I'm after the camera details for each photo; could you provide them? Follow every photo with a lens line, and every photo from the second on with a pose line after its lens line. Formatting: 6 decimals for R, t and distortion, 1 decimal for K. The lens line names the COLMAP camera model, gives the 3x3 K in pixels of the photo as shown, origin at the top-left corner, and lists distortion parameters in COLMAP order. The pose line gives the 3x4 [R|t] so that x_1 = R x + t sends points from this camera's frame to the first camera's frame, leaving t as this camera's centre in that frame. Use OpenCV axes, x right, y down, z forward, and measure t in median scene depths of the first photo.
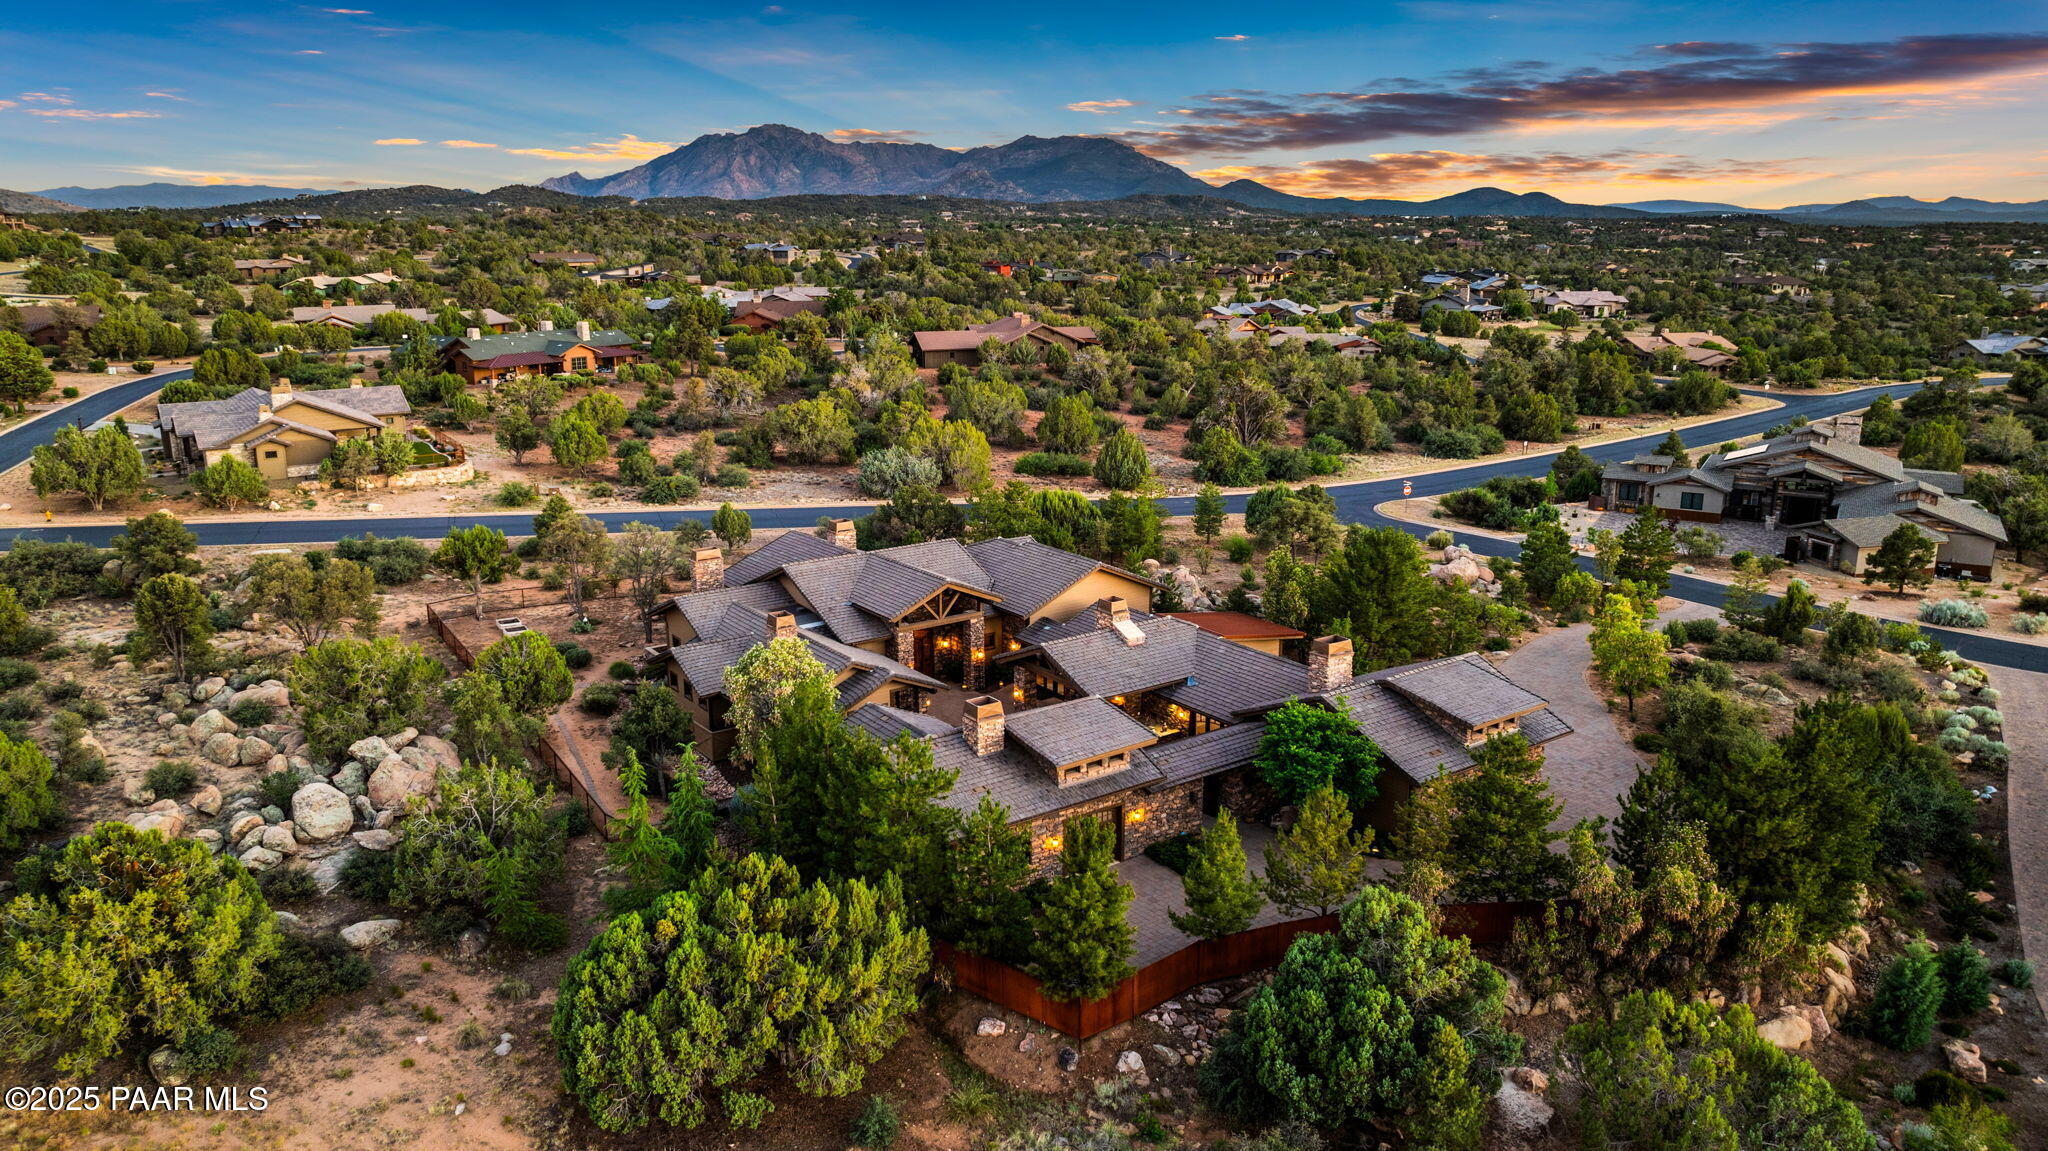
lens RADIAL K [[1448.7, 0, 1025.0], [0, 1448.7, 585.1], [0, 0, 1]] dist [-0.019289, 0.012174]
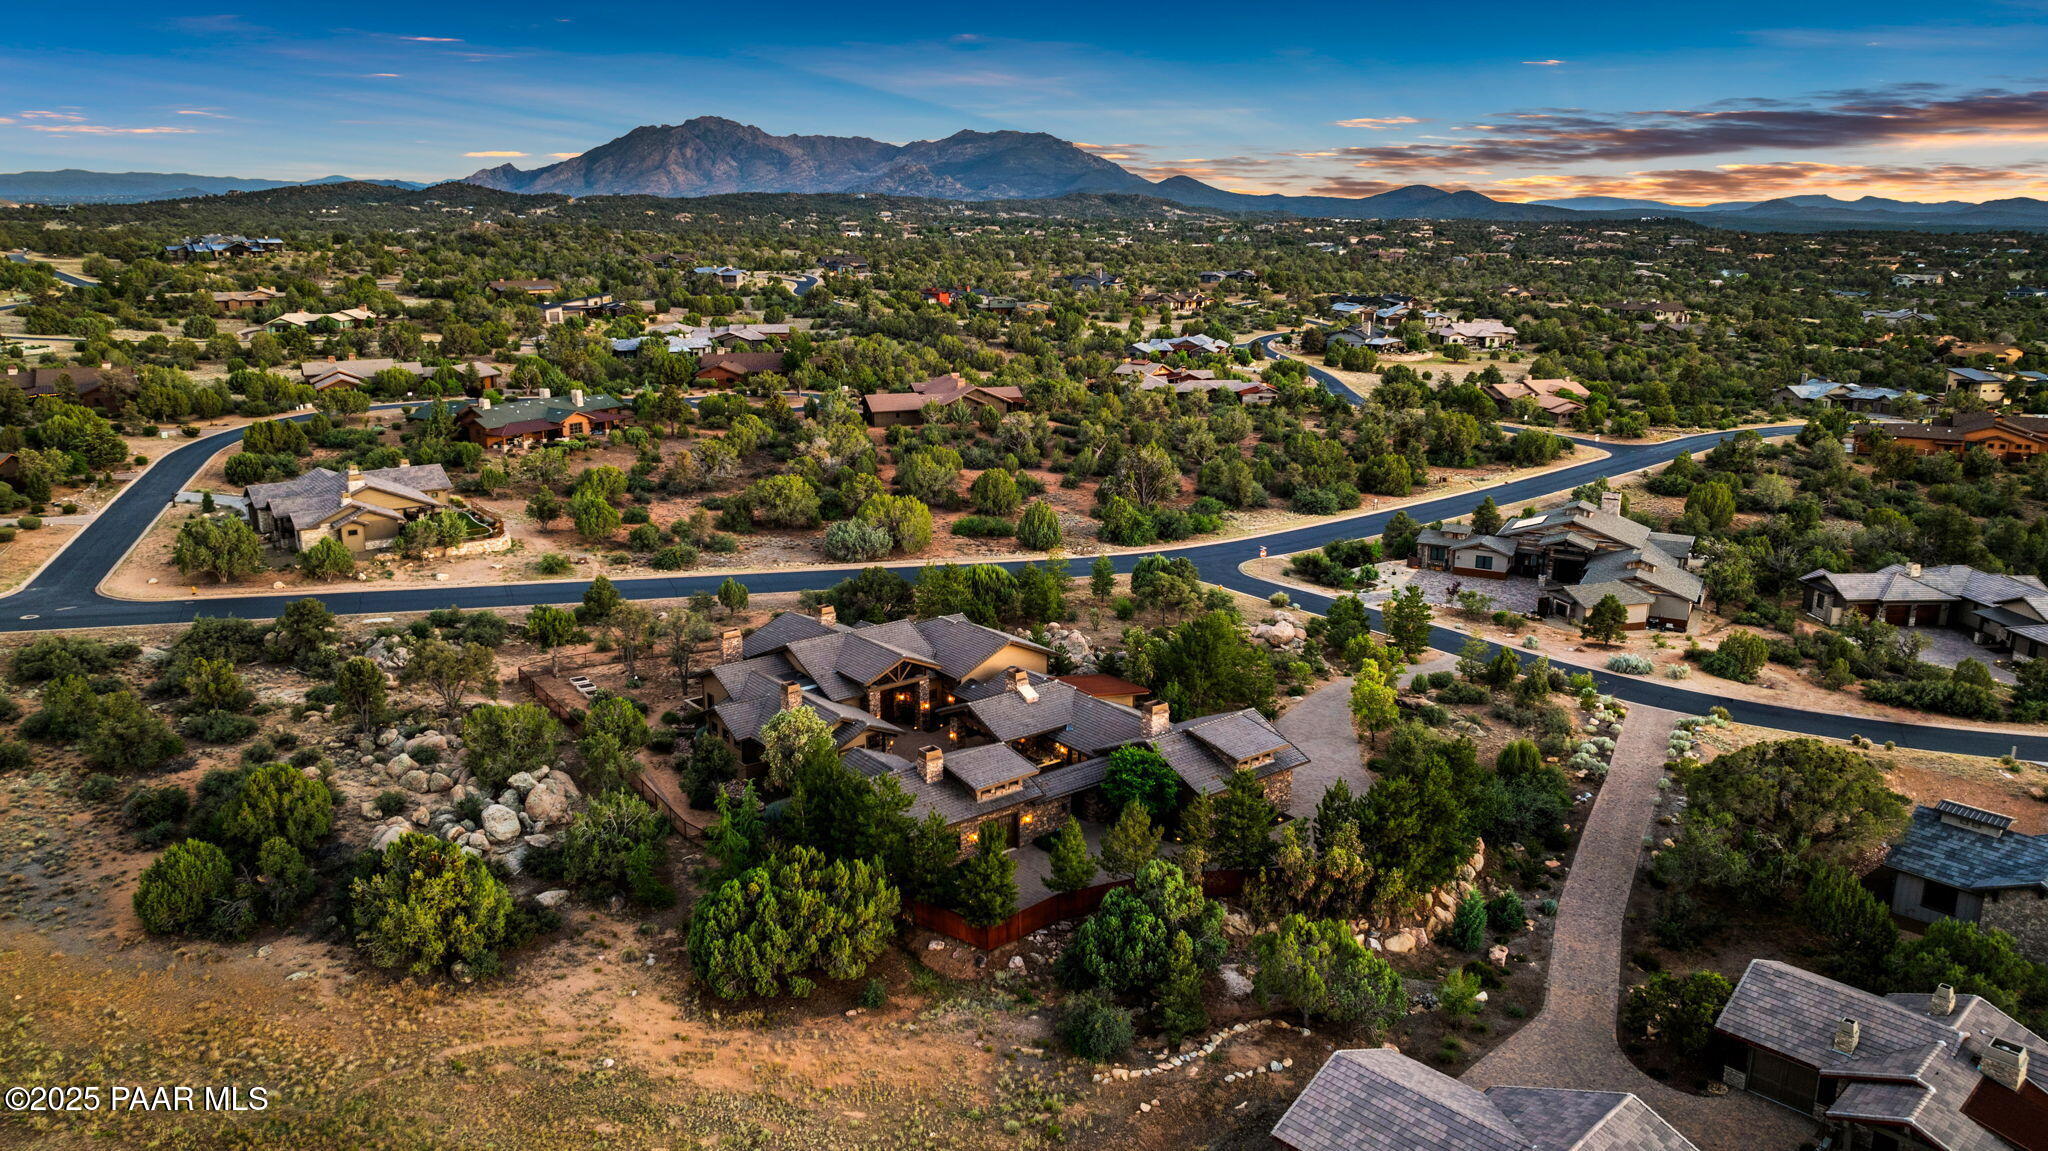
lens RADIAL K [[1448.7, 0, 1033.9], [0, 1448.7, 585.0], [0, 0, 1]] dist [-0.019289, 0.012174]
pose [[0.998869, -0.004416, 0.047349, 0.006774], [0.004178, 0.999978, 0.005116, -0.067330], [-0.047371, -0.004913, 0.998865, -0.372079]]
